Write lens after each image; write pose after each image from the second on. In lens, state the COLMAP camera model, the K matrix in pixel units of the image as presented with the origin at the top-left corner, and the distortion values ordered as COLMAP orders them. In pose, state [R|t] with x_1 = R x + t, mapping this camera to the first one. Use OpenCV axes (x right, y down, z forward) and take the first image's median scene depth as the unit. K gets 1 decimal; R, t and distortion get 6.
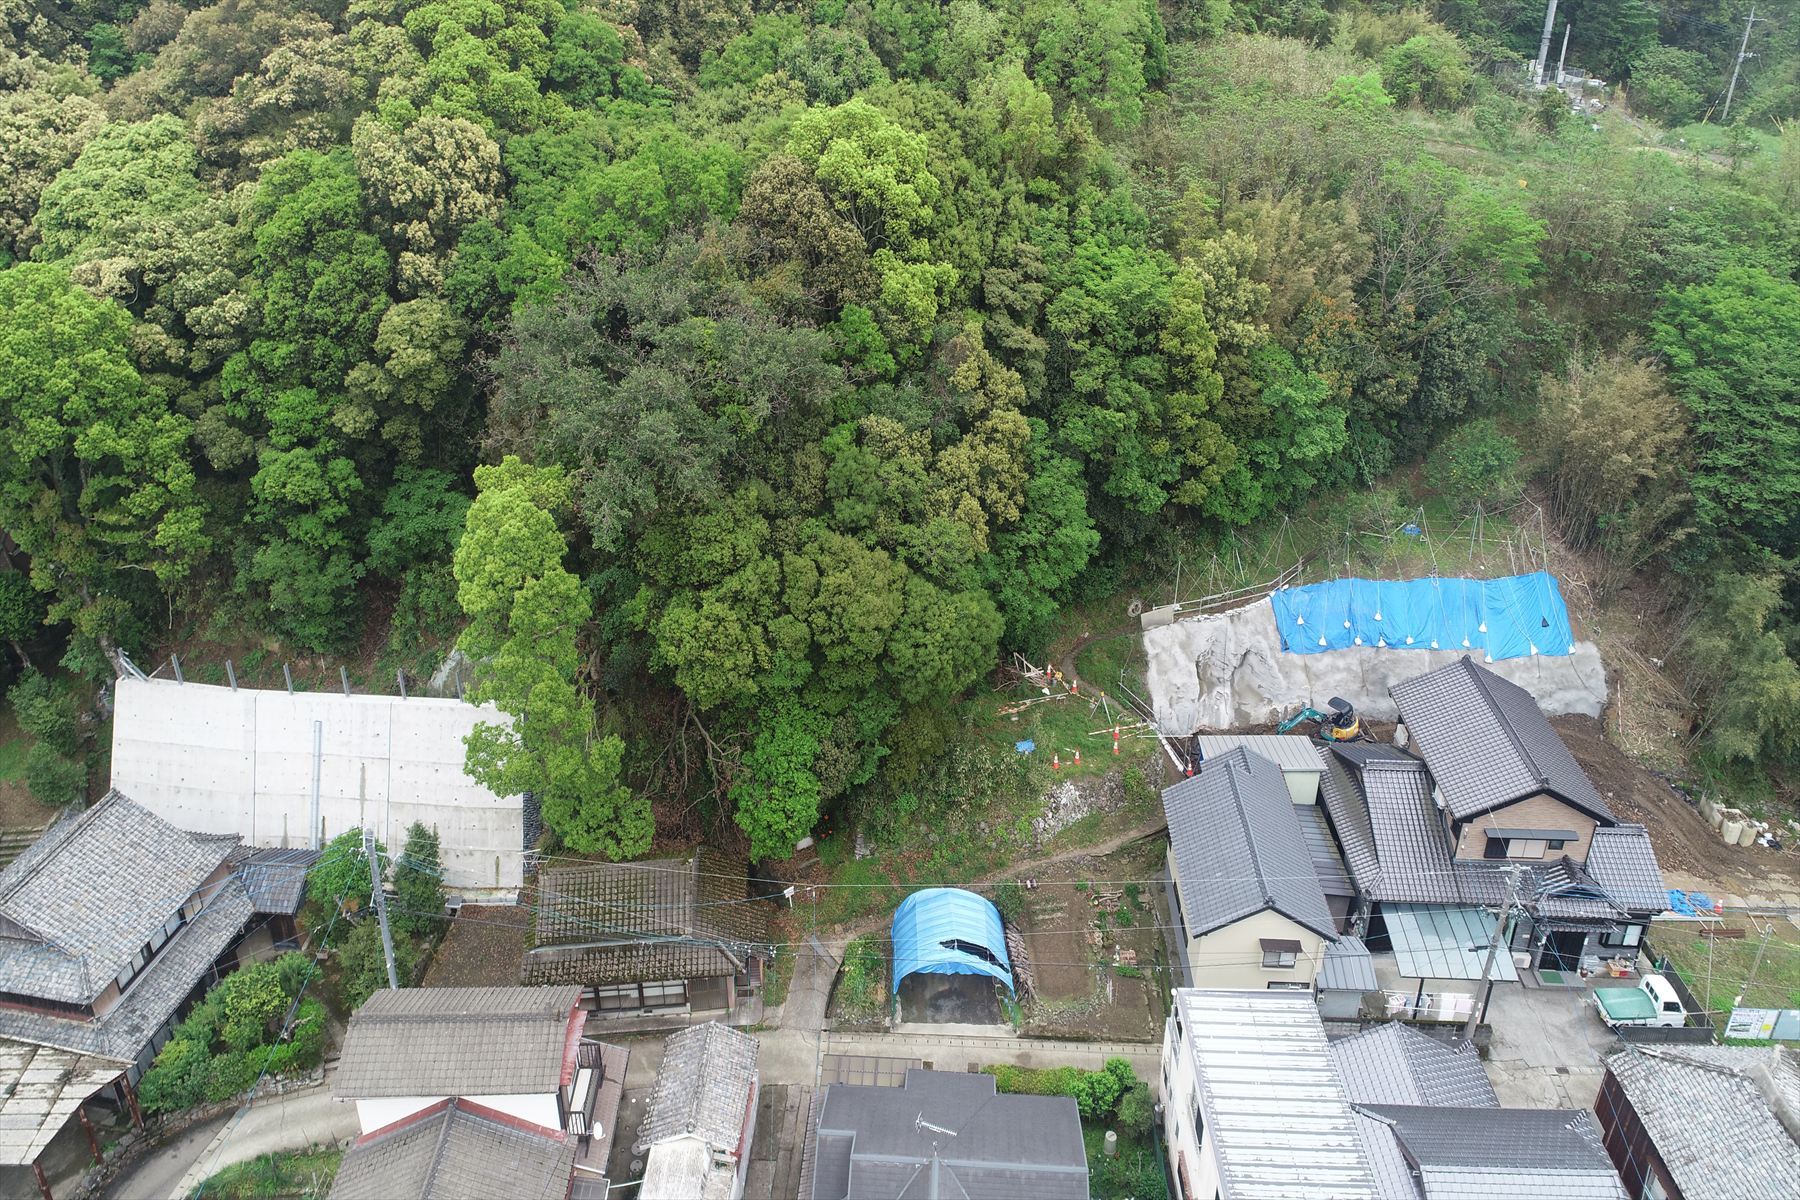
lens RADIAL K [[1211.8, 0, 908.7], [0, 1211.8, 635.6], [0, 0, 1]] dist [0.001559, 0.002106]
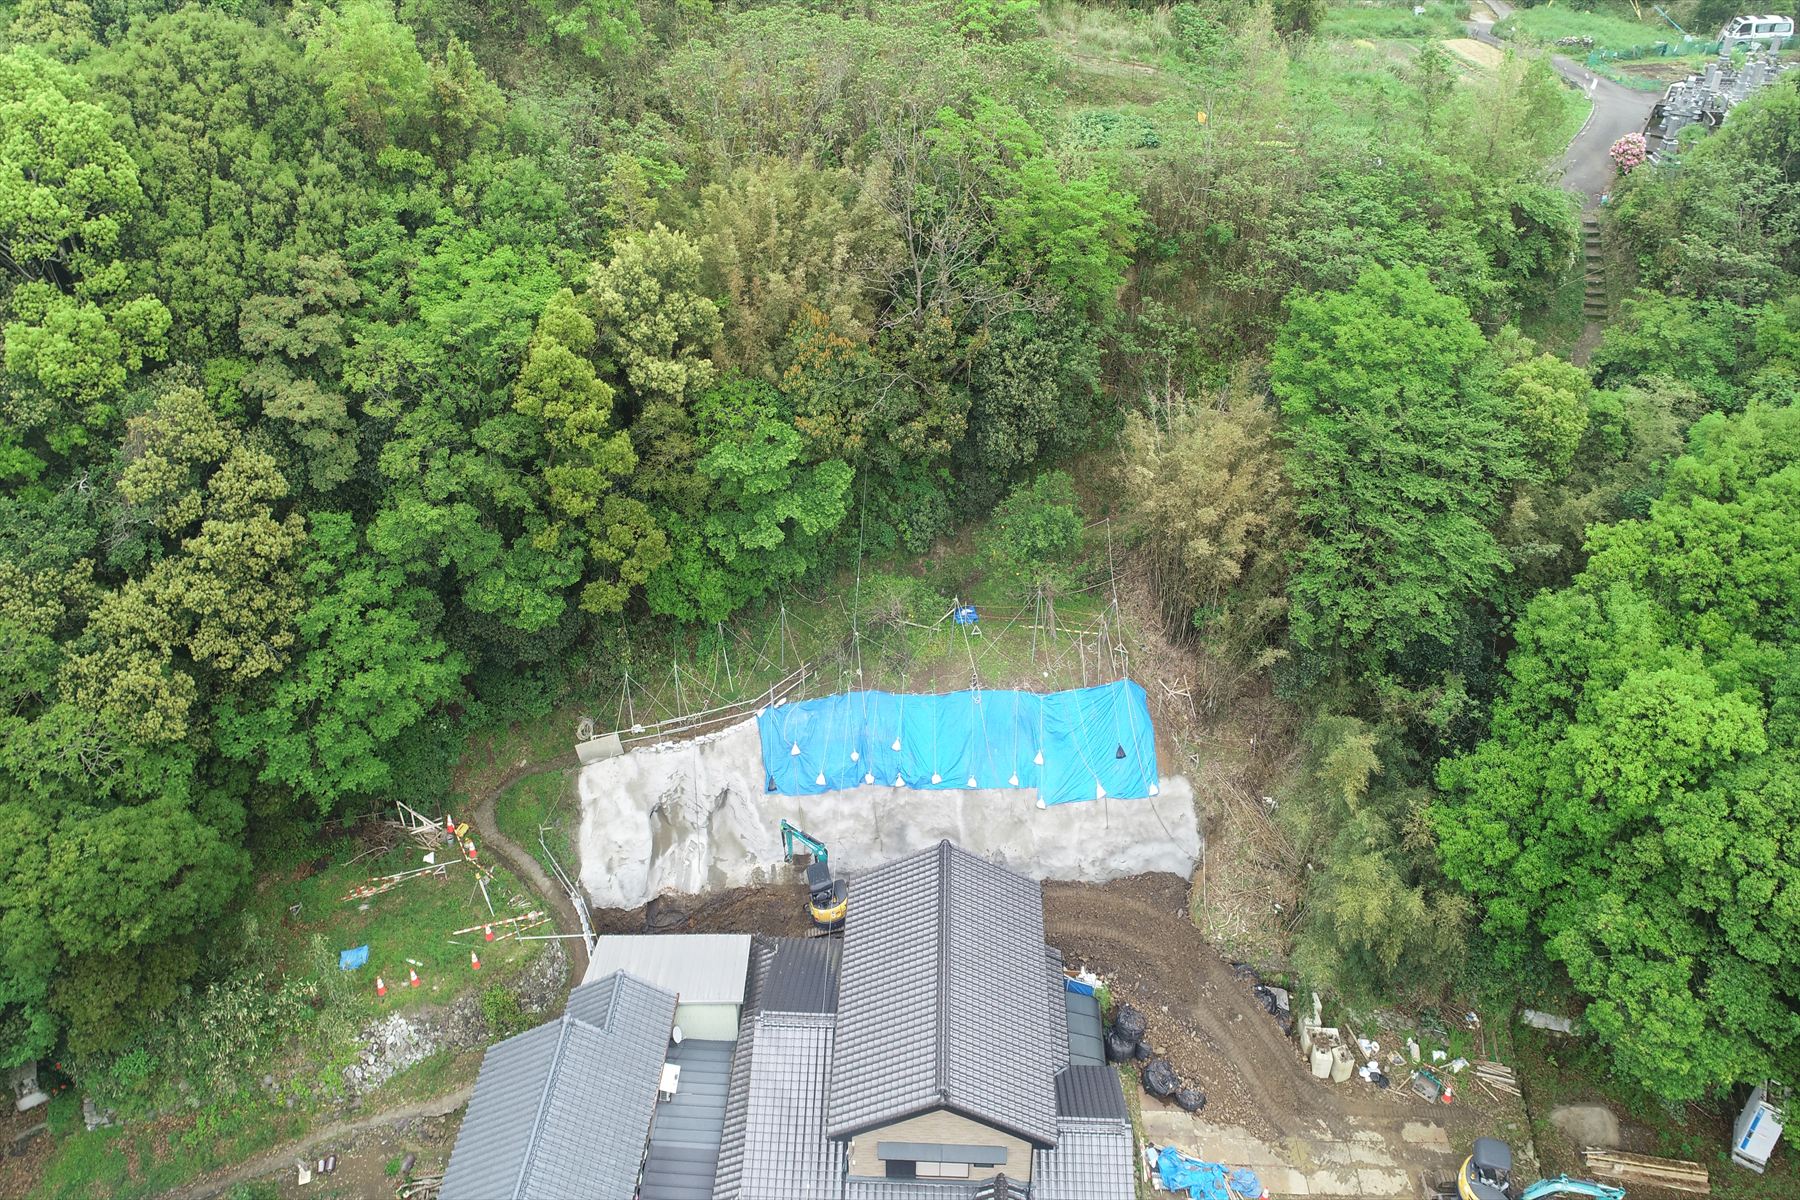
lens RADIAL K [[1213.4, 0, 900.0], [0, 1213.4, 600.0], [0, 0, 1]] dist [0.002389, -0.001975]
pose [[0.999982, -0.005139, -0.003097, 0.400827], [0.005382, 0.996419, 0.084382, -0.171262], [0.002652, -0.084397, 0.996429, 0.271109]]
